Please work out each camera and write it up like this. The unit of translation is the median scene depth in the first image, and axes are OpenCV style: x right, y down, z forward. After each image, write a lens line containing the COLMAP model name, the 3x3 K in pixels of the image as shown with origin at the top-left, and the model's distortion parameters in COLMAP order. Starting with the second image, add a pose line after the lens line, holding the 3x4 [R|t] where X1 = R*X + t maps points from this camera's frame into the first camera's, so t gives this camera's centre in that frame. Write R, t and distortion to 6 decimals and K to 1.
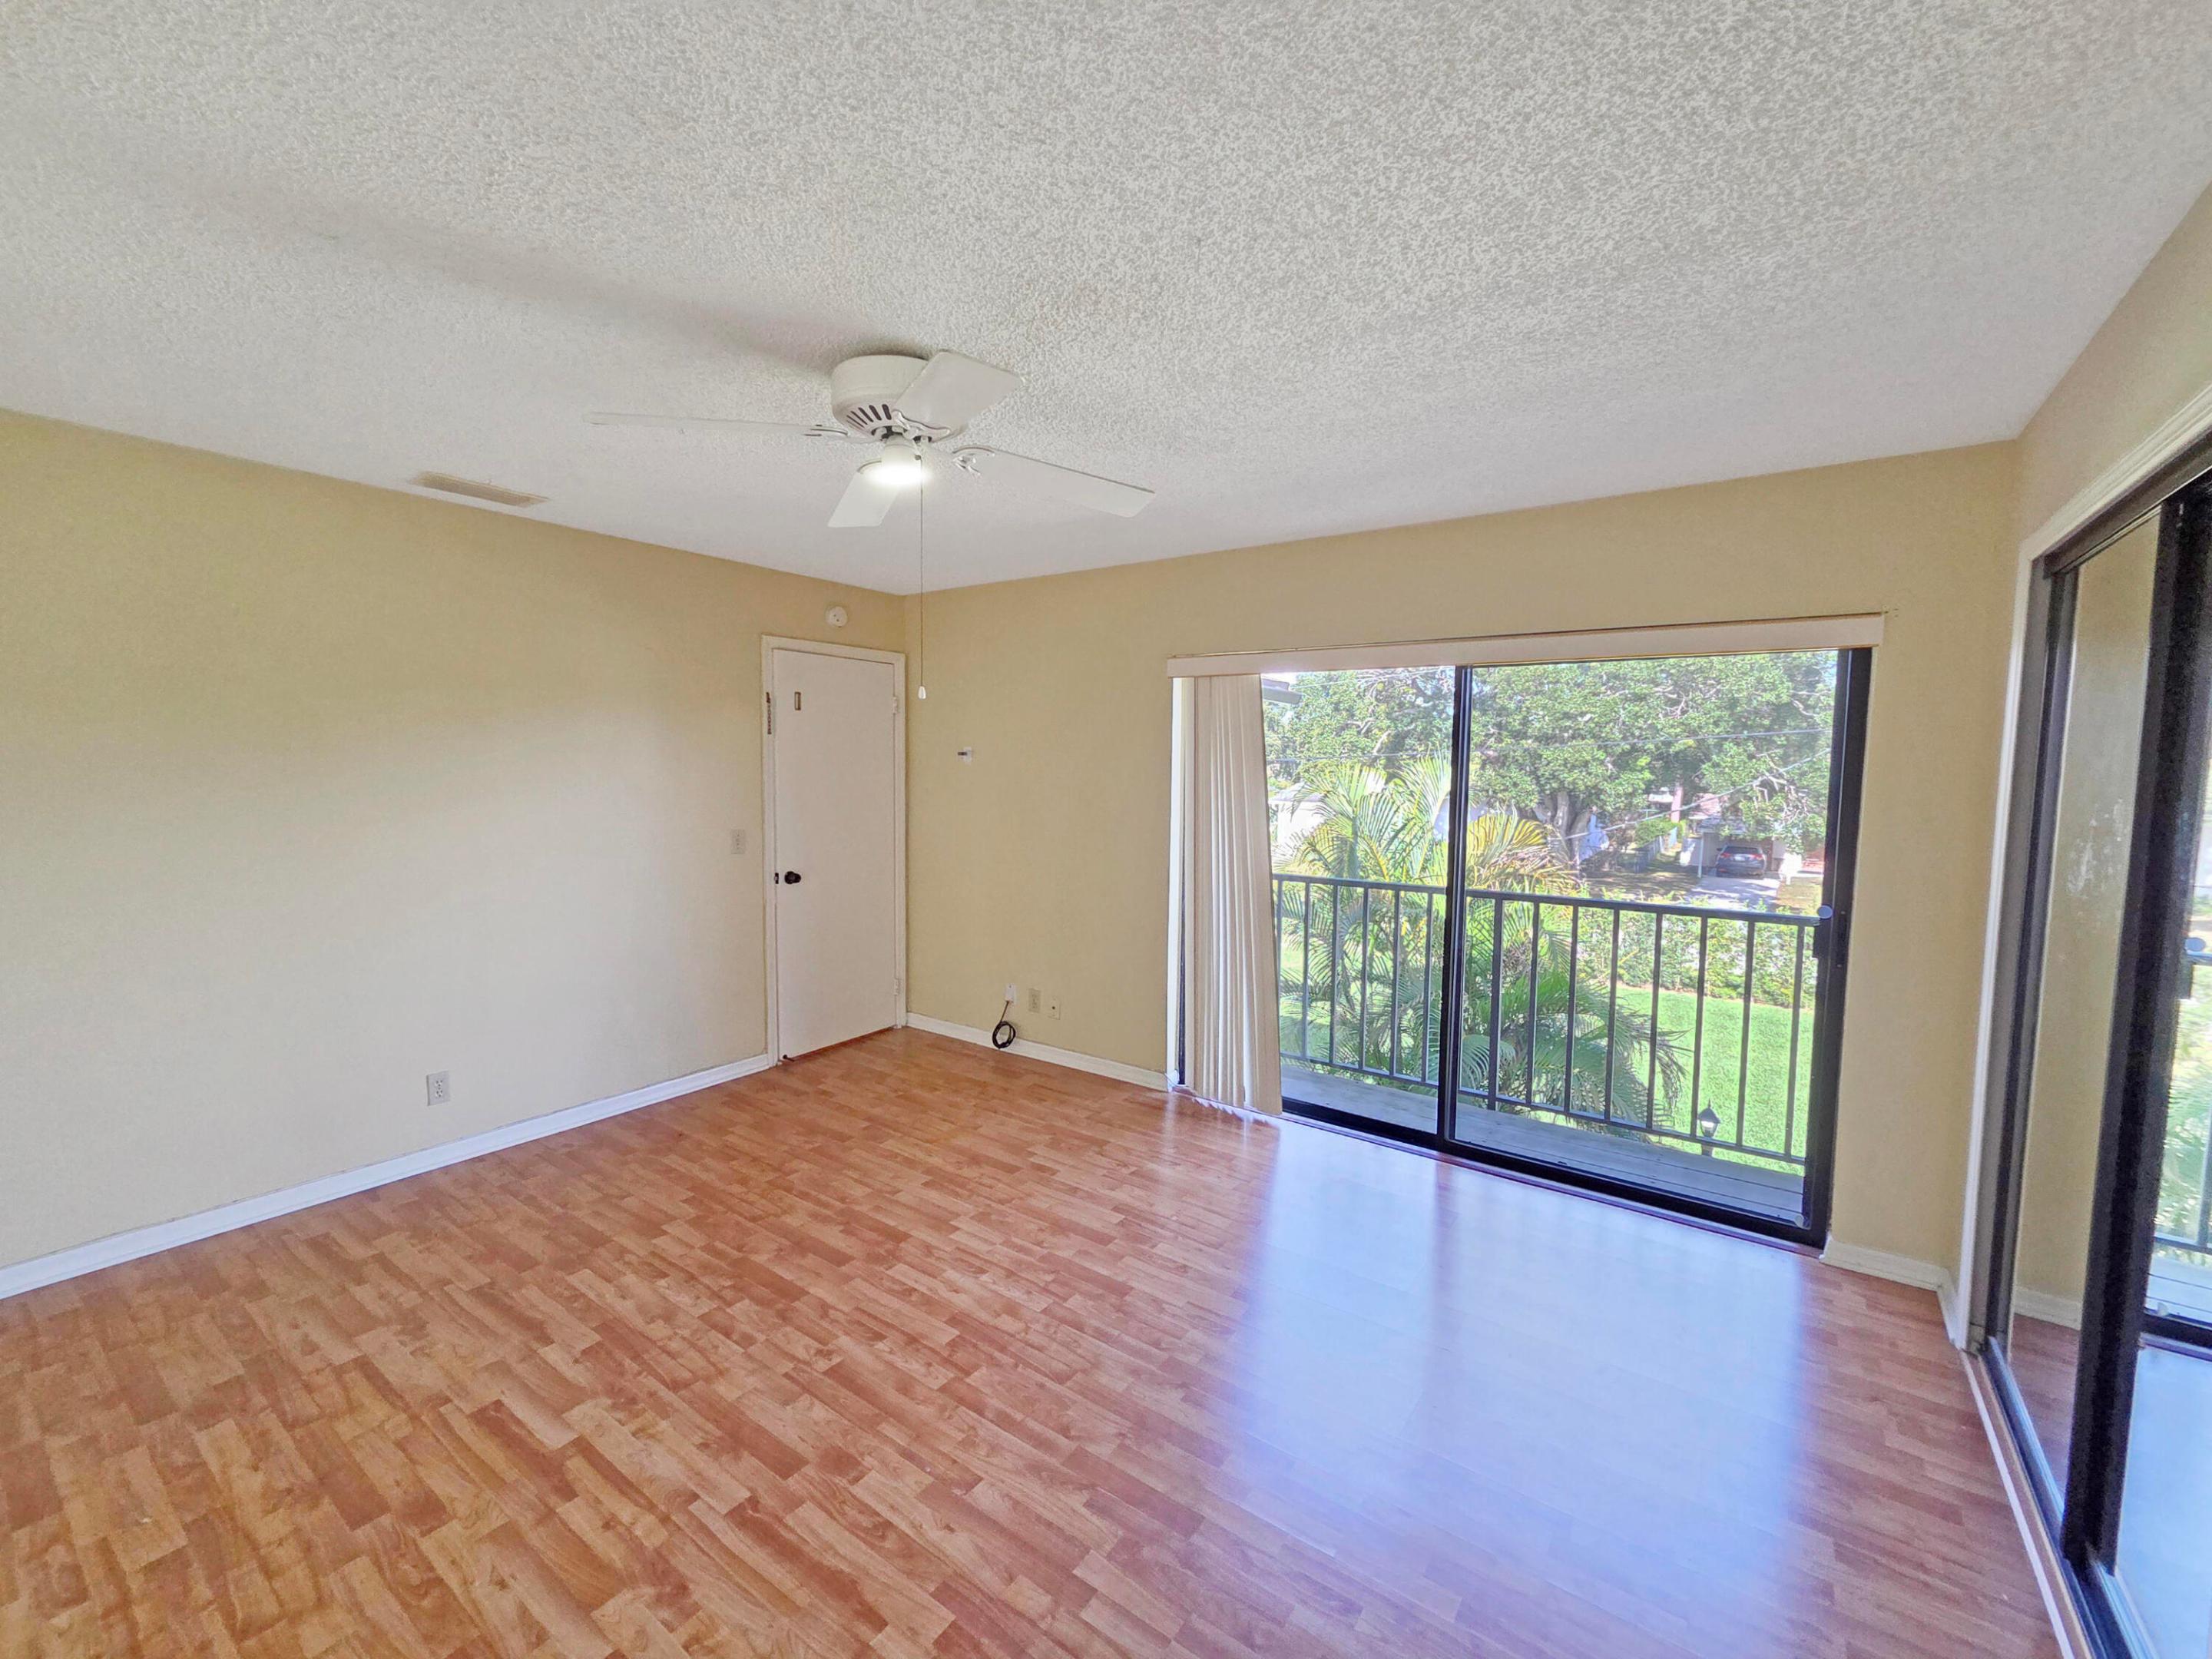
lens RADIAL K [[912.0, 0, 1104.4], [0, 912.0, 832.3], [0, 0, 1]] dist [0.001353, -0.000529]
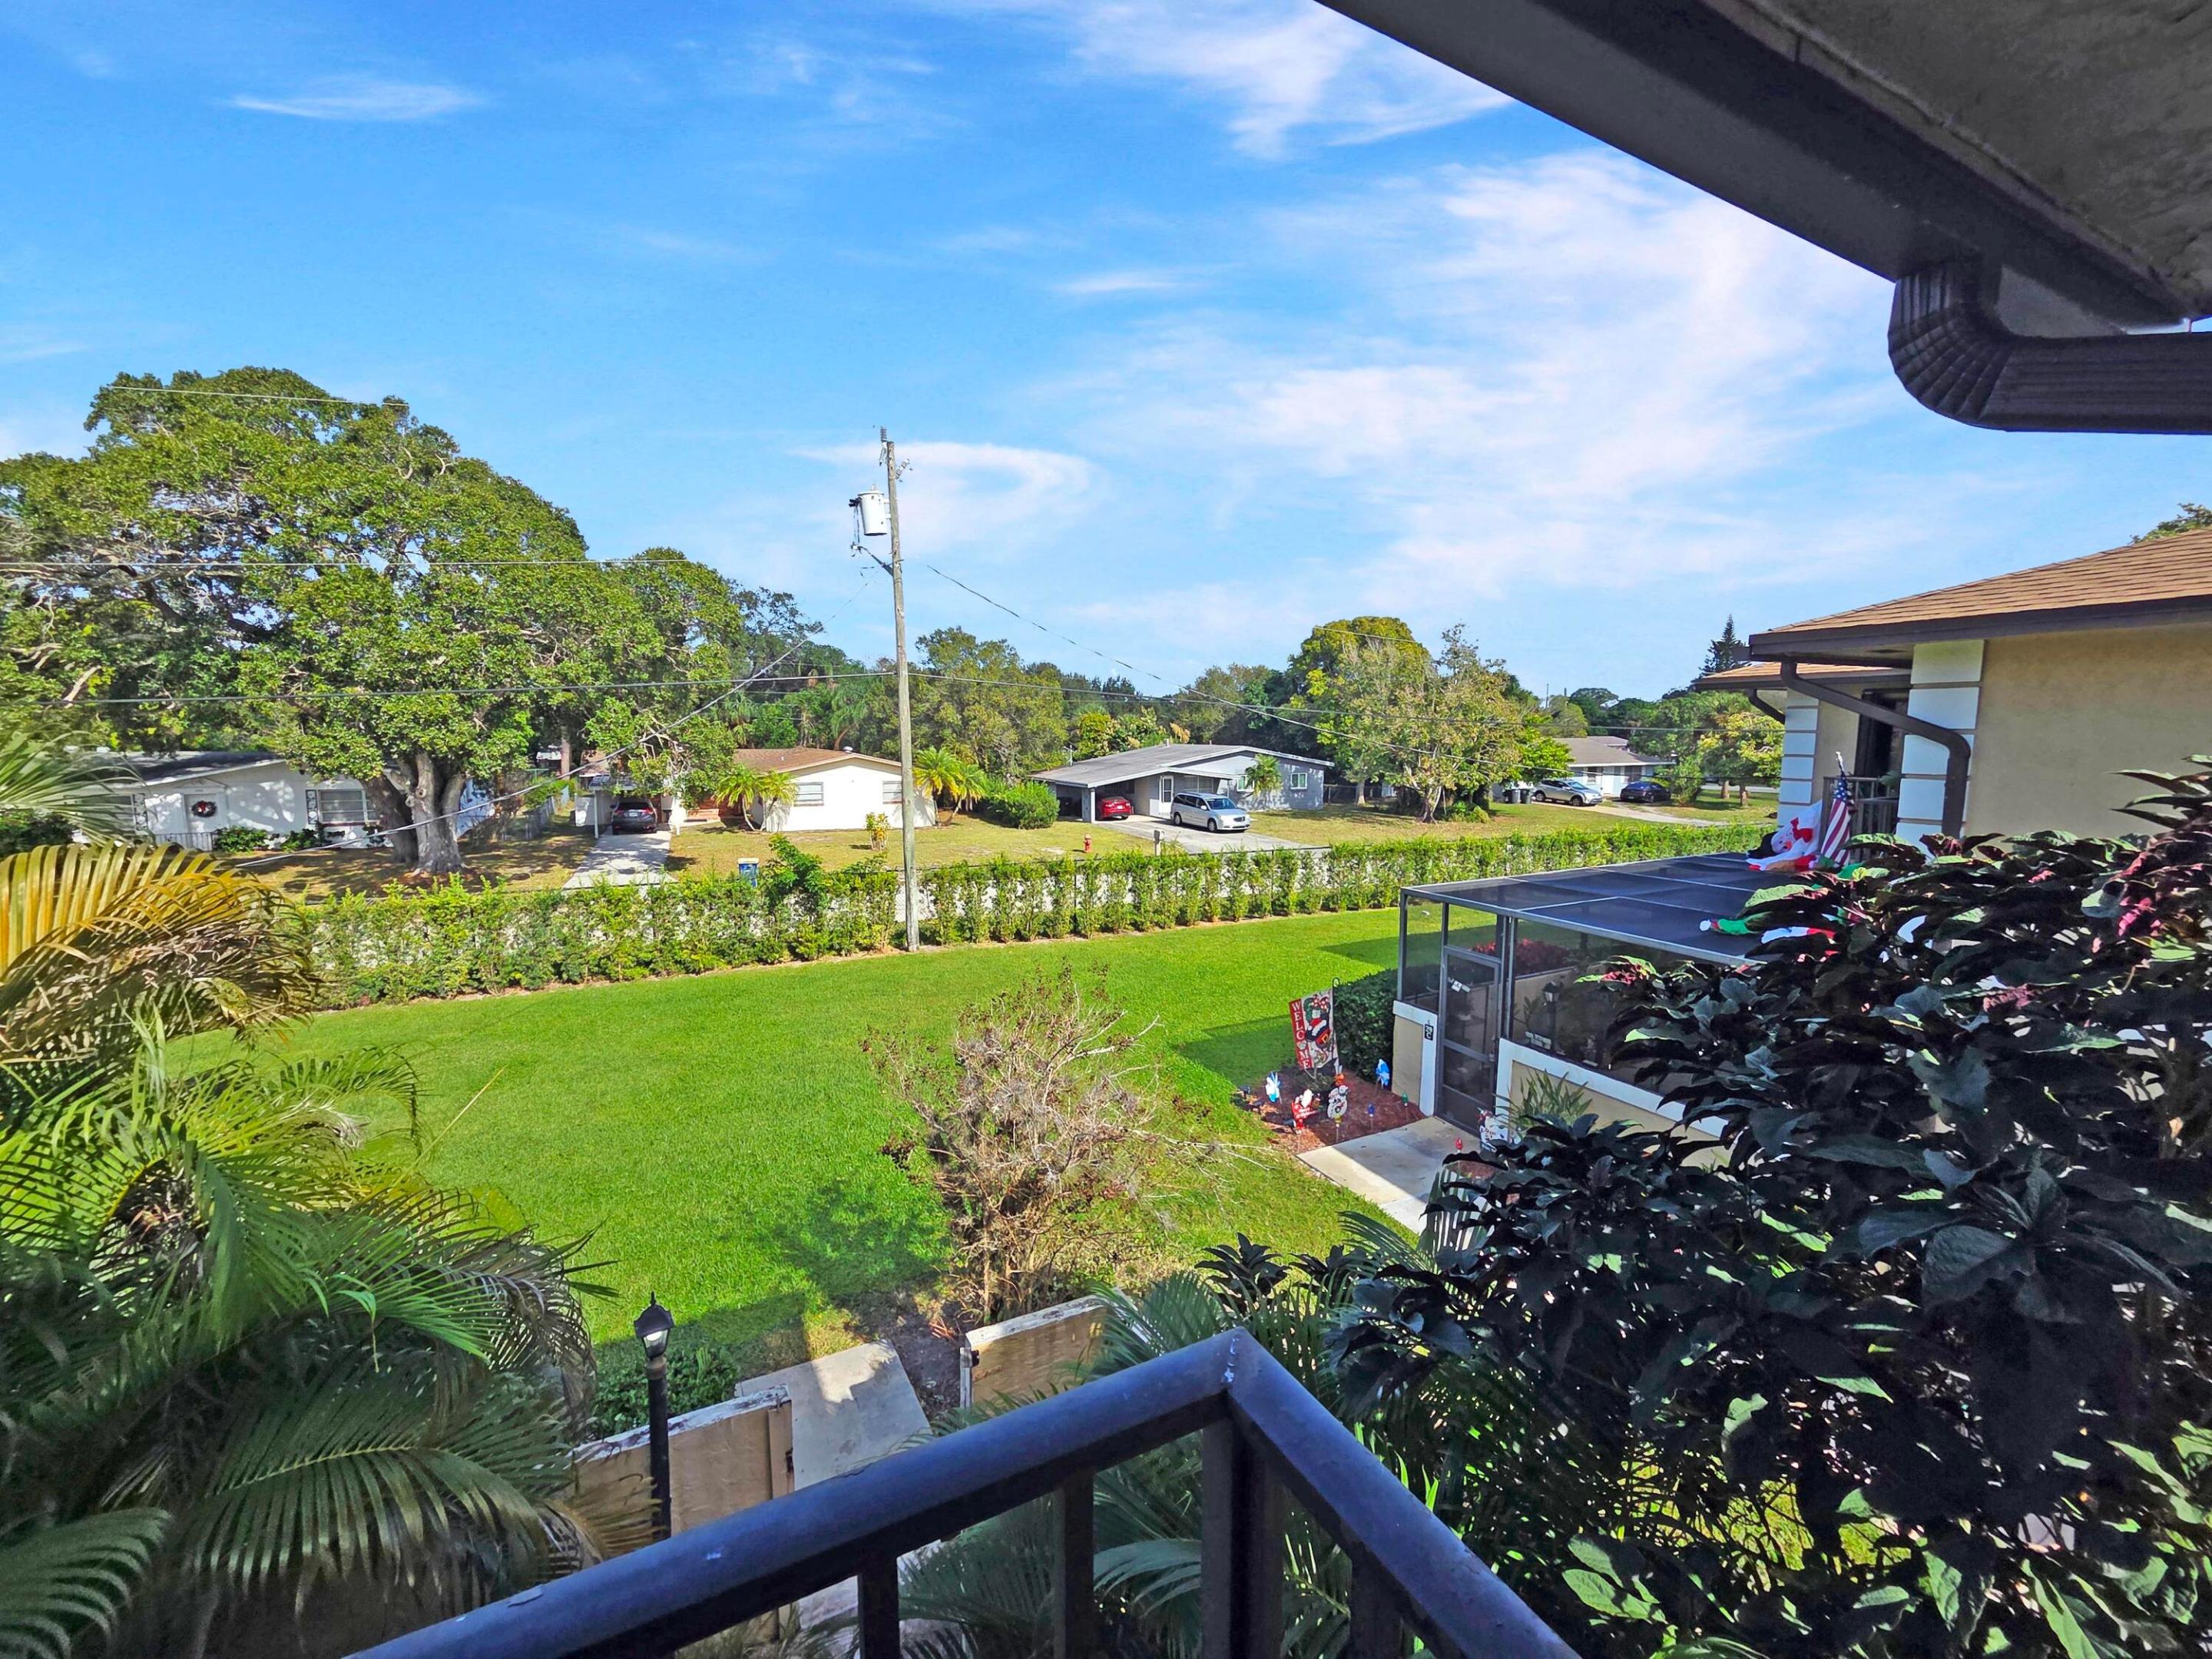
lens RADIAL K [[912.0, 0, 1107.8], [0, 912.0, 828.6], [0, 0, 1]] dist [0.001353, -0.000529]
pose [[0.458875, -0.105997, 0.882156, 0.085158], [0.066667, 0.994167, 0.084777, -0.009627], [-0.885996, 0.019908, 0.463264, 0.127000]]
